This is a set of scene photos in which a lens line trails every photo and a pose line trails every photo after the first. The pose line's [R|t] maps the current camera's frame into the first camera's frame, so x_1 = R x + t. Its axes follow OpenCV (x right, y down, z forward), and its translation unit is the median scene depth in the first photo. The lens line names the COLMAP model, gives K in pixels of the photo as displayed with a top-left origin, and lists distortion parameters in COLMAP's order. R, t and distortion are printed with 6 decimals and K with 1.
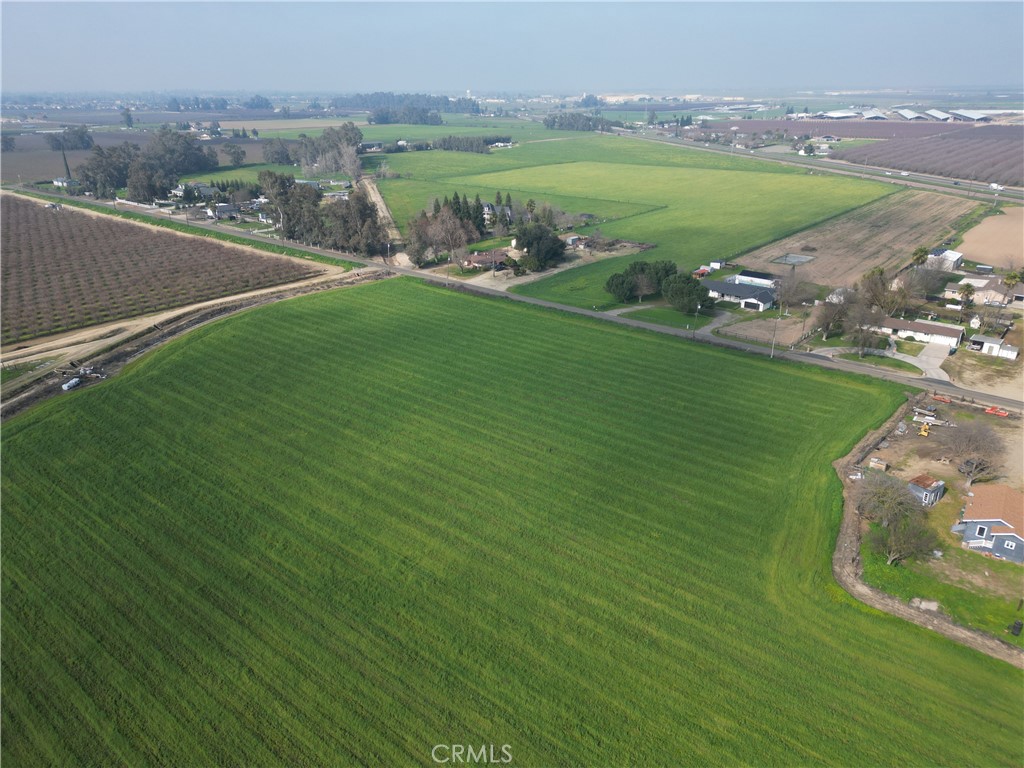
lens RADIAL K [[714.4, 0, 512.0], [0, 714.4, 384.0], [0, 0, 1]] dist [0.071900, -0.058722]
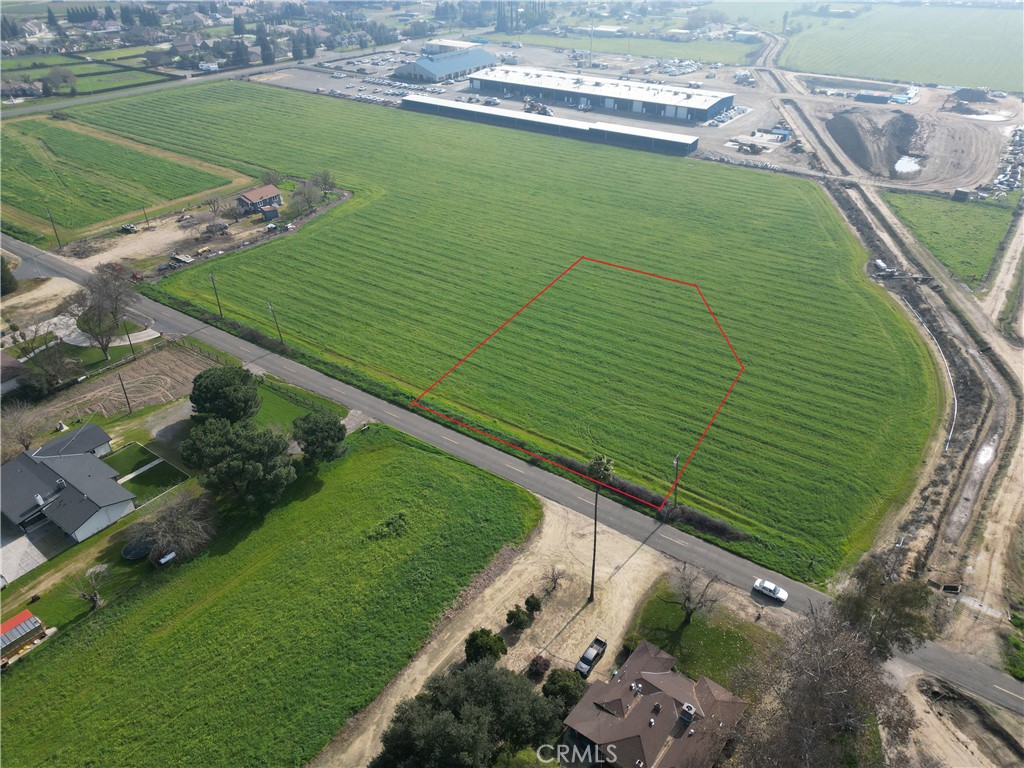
lens RADIAL K [[714.4, 0, 512.0], [0, 714.4, 384.0], [0, 0, 1]] dist [0.071900, -0.058722]
pose [[-0.997469, 0.042893, -0.056715, 0.041432], [-0.022473, 0.566558, 0.823715, -0.671890], [0.067464, 0.822904, -0.564160, 1.433206]]
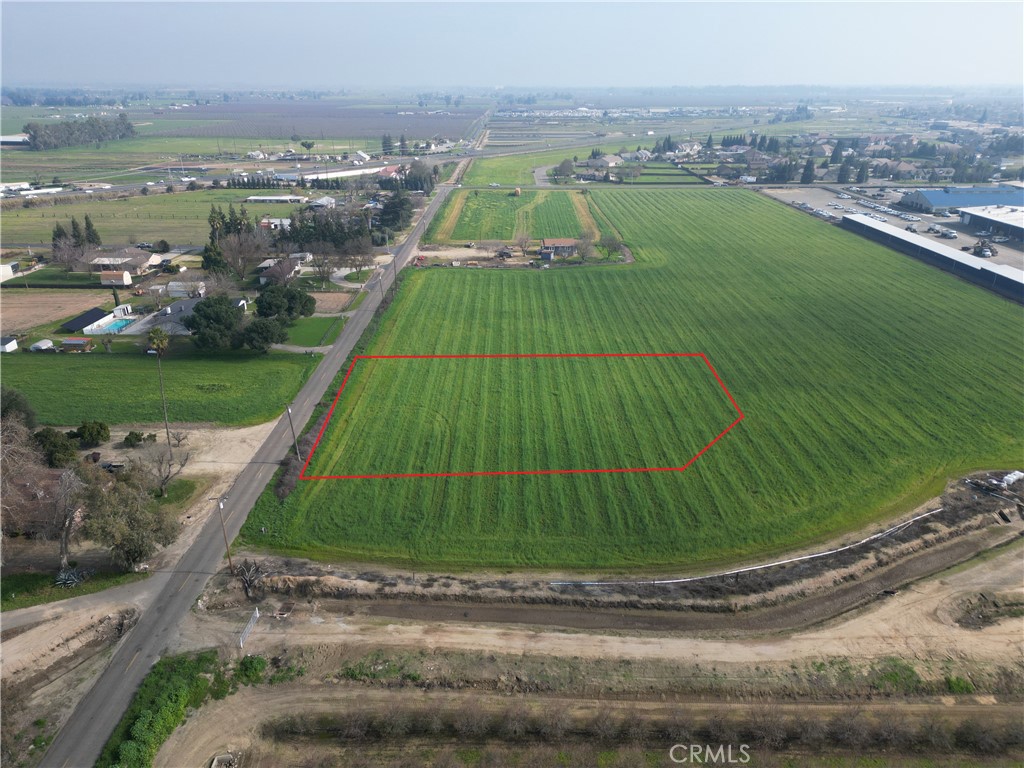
lens RADIAL K [[714.4, 0, 512.0], [0, 714.4, 384.0], [0, 0, 1]] dist [0.071900, -0.058722]
pose [[-0.631552, -0.295564, 0.716787, -0.632882], [0.297160, 0.761620, 0.575874, -0.508472], [-0.716127, 0.576695, -0.393173, 1.280769]]
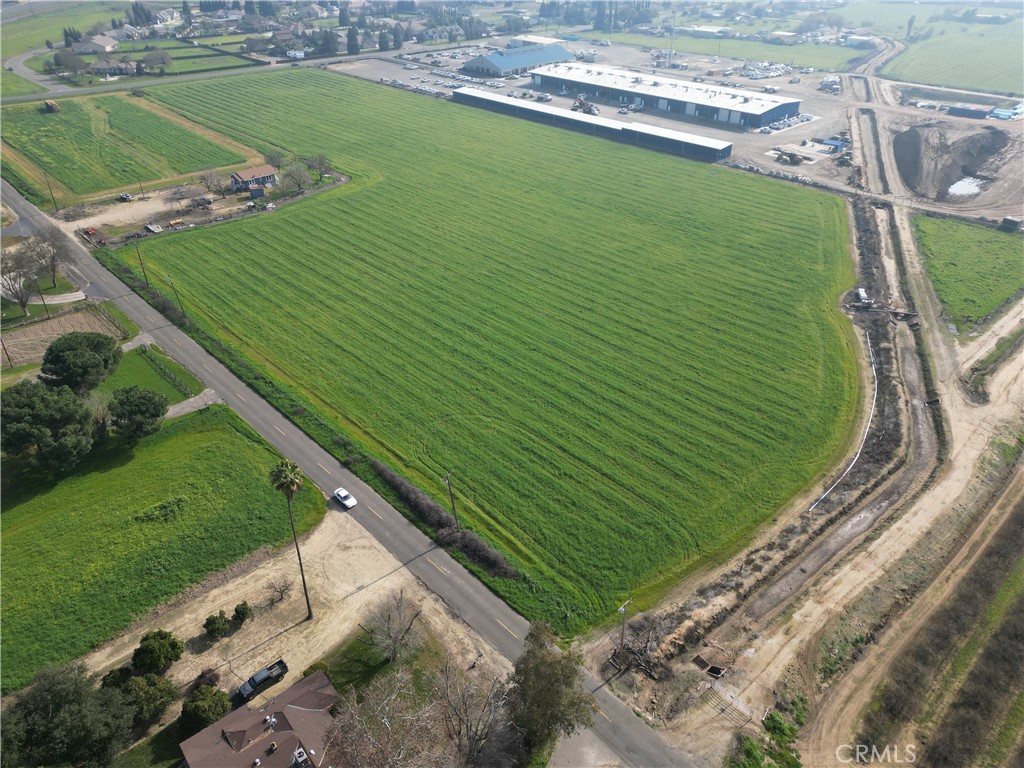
lens RADIAL K [[714.4, 0, 512.0], [0, 714.4, 384.0], [0, 0, 1]] dist [0.071900, -0.058722]
pose [[-0.991749, -0.066995, 0.109296, -0.195246], [0.051797, 0.570463, 0.819688, -0.633763], [-0.117265, 0.818586, -0.562286, 1.401351]]
